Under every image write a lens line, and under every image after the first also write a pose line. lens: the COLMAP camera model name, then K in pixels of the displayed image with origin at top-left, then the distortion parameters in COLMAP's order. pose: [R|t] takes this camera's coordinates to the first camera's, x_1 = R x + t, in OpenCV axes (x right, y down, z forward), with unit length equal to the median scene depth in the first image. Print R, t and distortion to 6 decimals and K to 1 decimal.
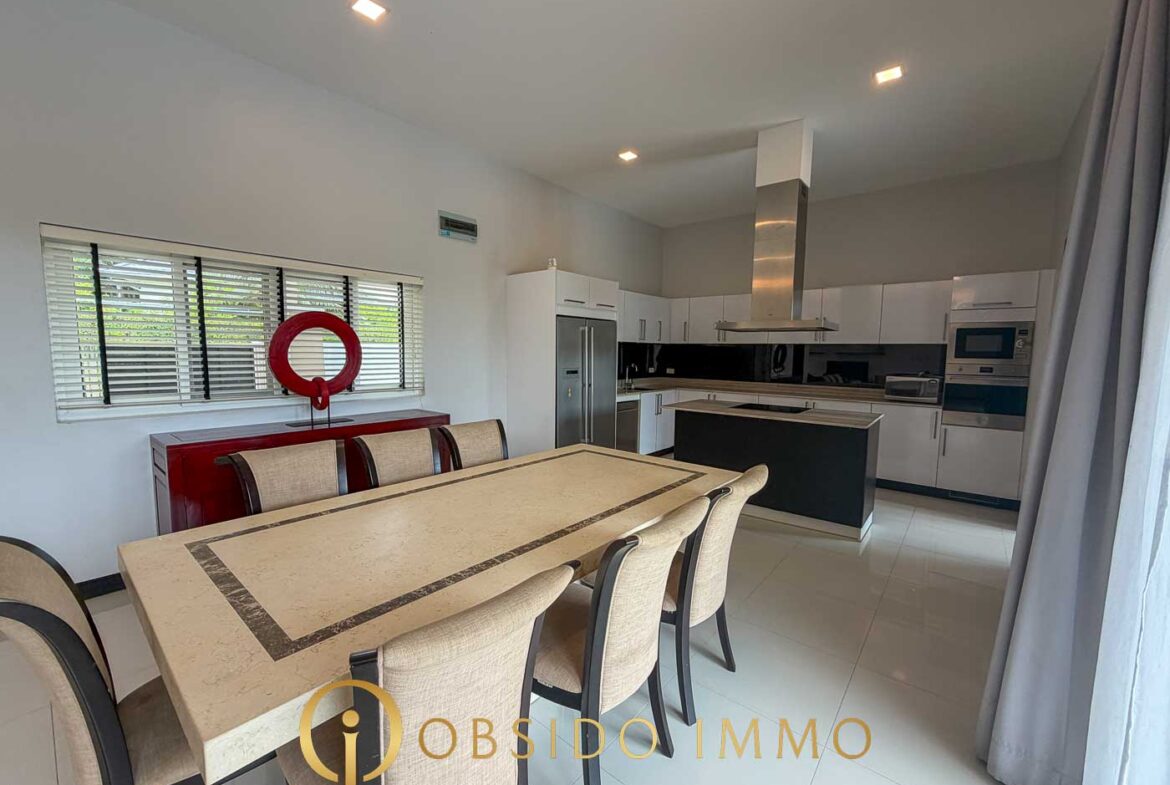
lens RADIAL K [[464.0, 0, 583.7], [0, 464.0, 394.8], [0, 0, 1]] dist [-0.003997, 0.000815]
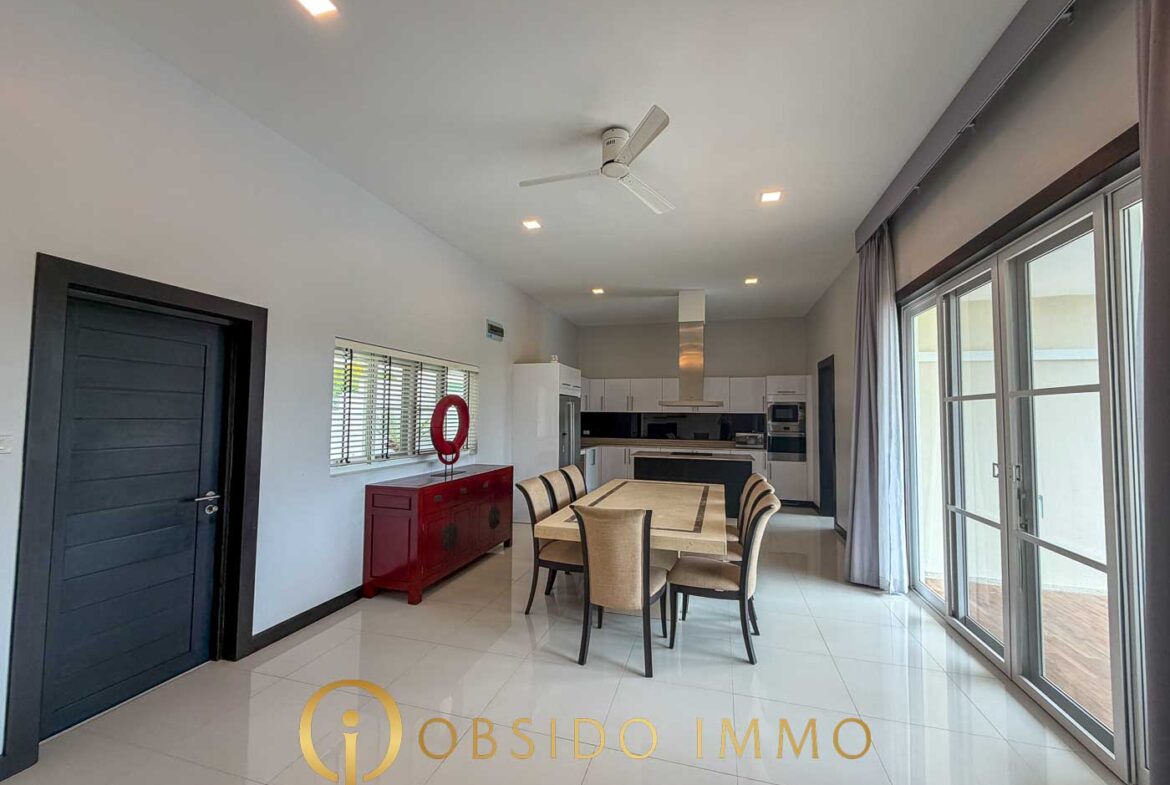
lens RADIAL K [[464.0, 0, 582.1], [0, 464.0, 396.3], [0, 0, 1]] dist [-0.003997, 0.000815]
pose [[0.917156, 0.013208, 0.398309, -0.562390], [0.038464, 0.991851, -0.121459, 0.010478], [-0.396668, 0.126717, 0.909174, -0.326375]]
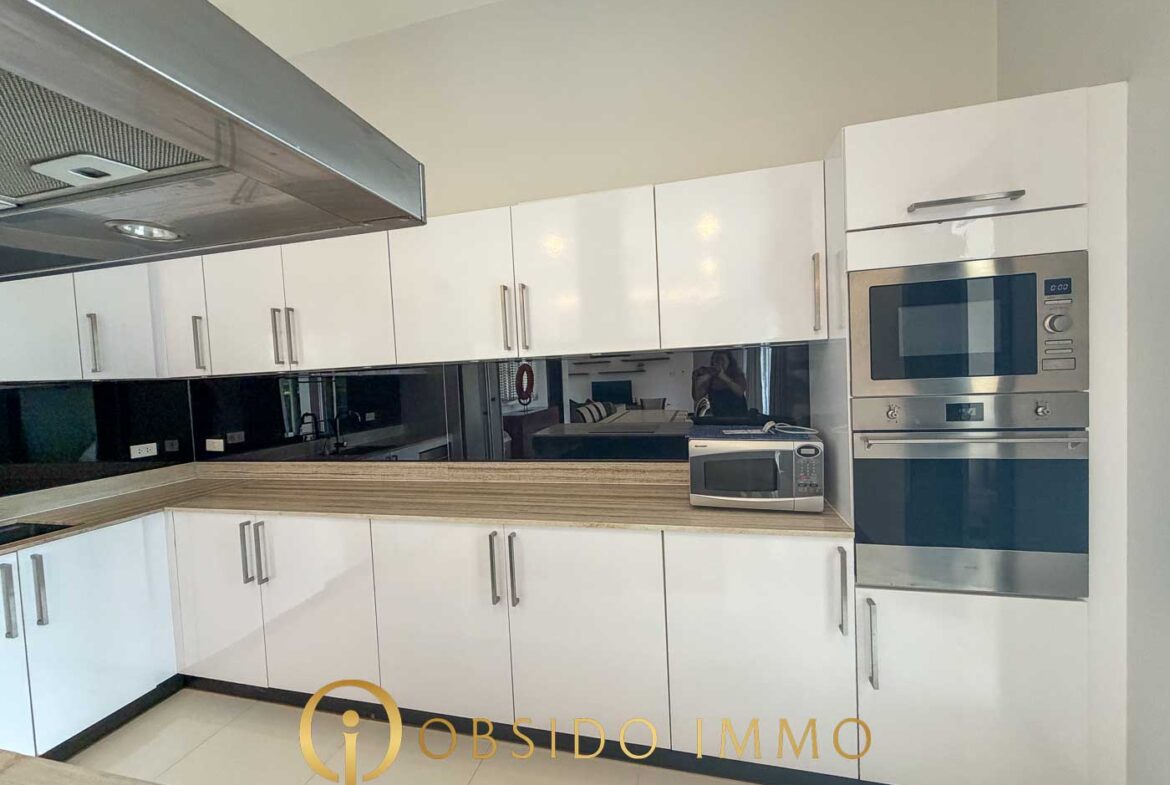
lens RADIAL K [[464.0, 0, 582.6], [0, 464.0, 389.7], [0, 0, 1]] dist [-0.003997, 0.000815]
pose [[0.899278, -0.071093, 0.431562, 0.488299], [0.099740, 0.994036, -0.044084, -0.079238], [-0.425854, 0.082688, 0.901006, 0.805674]]
